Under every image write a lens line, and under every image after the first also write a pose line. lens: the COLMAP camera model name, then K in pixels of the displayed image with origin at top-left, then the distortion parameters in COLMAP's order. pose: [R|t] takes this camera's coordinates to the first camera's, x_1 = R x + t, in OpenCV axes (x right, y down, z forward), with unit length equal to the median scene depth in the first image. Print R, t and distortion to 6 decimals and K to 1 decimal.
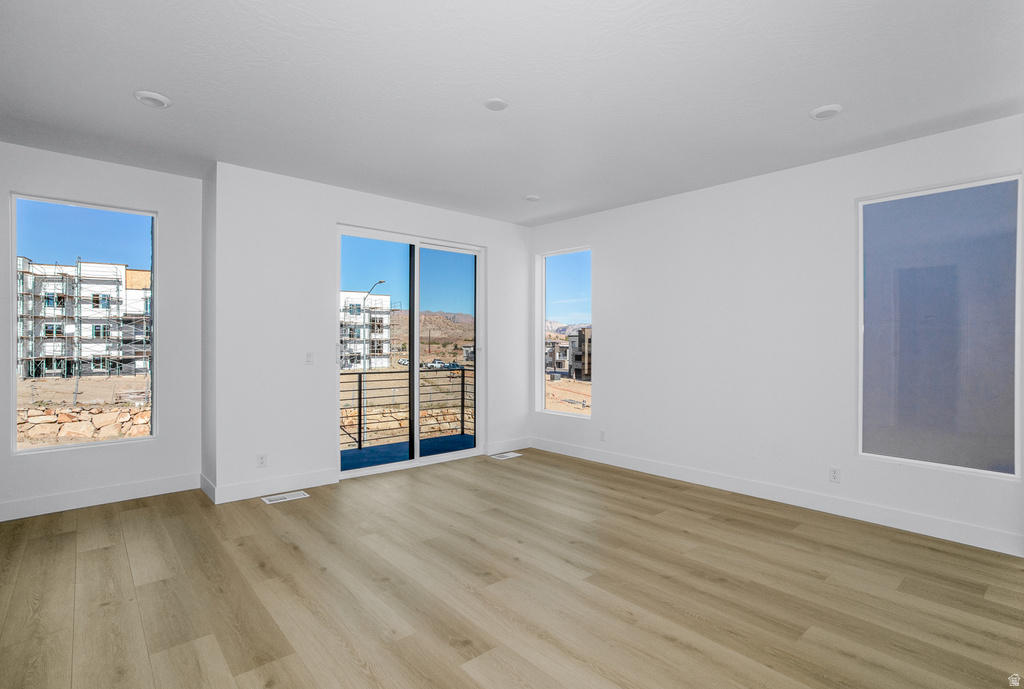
lens RADIAL K [[496.0, 0, 510.6], [0, 496.0, 348.2], [0, 0, 1]] dist [-0.003697, -0.000457]
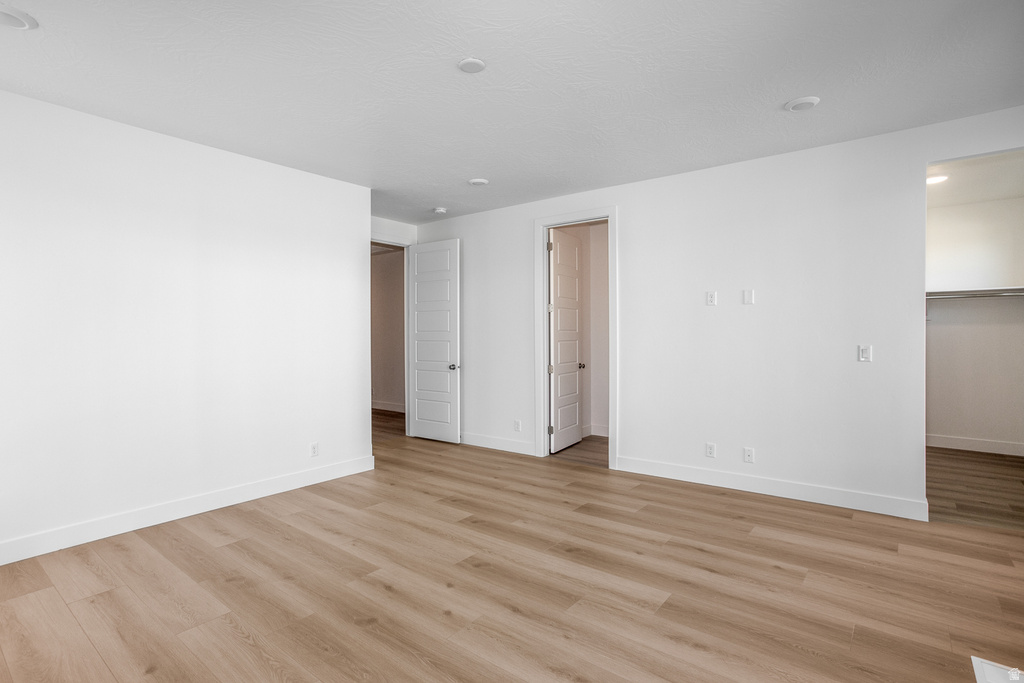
lens RADIAL K [[496.0, 0, 512.4], [0, 496.0, 337.4], [0, 0, 1]] dist [-0.003697, -0.000457]
pose [[-0.981410, 0.004650, -0.191866, 0.071730], [0.001339, 0.999848, 0.017383, -0.015709], [0.191917, 0.016803, -0.981267, 1.963285]]
